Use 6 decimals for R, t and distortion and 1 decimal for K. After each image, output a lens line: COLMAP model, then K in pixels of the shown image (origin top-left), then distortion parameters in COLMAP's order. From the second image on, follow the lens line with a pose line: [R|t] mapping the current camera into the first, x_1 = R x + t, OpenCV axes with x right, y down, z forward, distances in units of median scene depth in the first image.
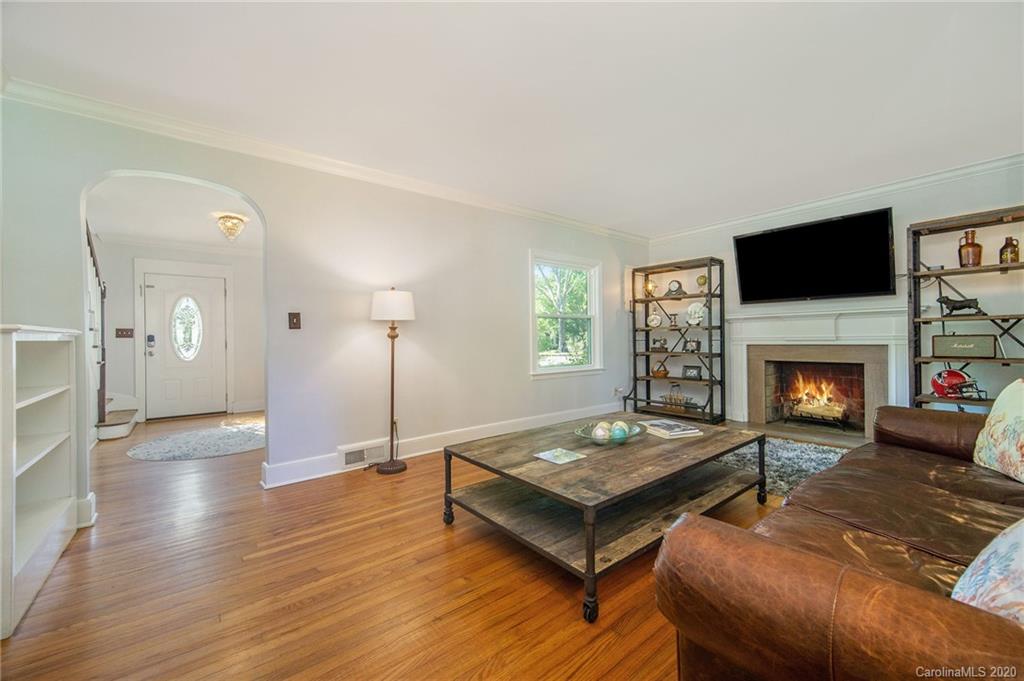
lens RADIAL K [[408.6, 0, 511.8], [0, 408.6, 339.6], [0, 0, 1]] dist [-0.000484, -0.000109]
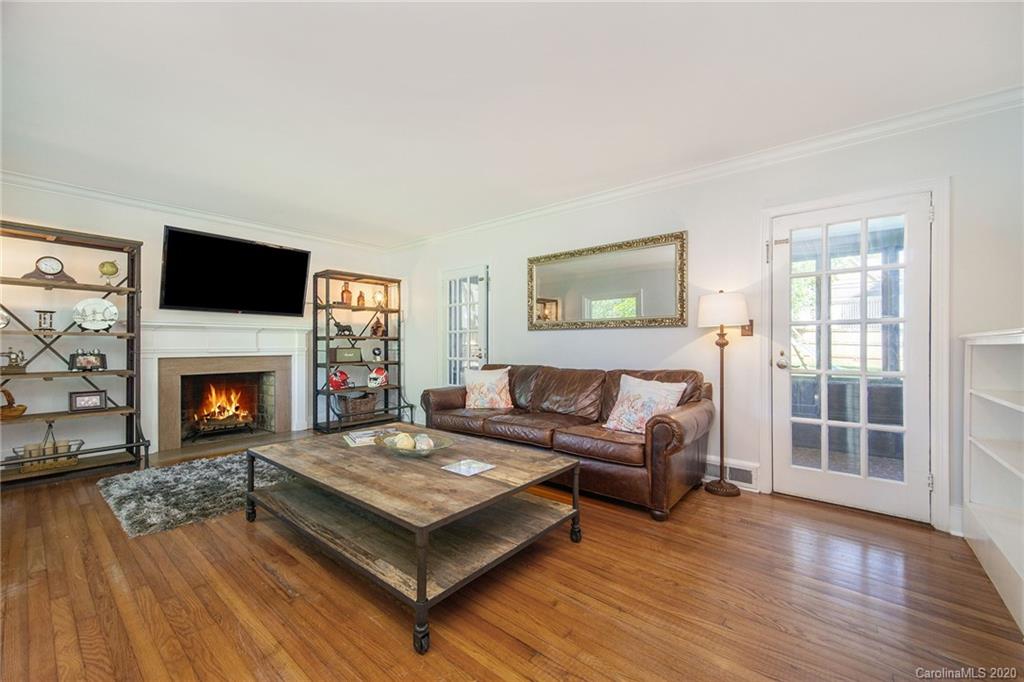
lens RADIAL K [[408.6, 0, 510.6], [0, 408.6, 346.5], [0, 0, 1]] dist [-0.000484, -0.000109]
pose [[-0.196988, 0.012450, 0.980327, -0.544192], [0.007366, 0.999910, -0.011219, 0.005323], [-0.980378, 0.005011, -0.197062, 0.689781]]
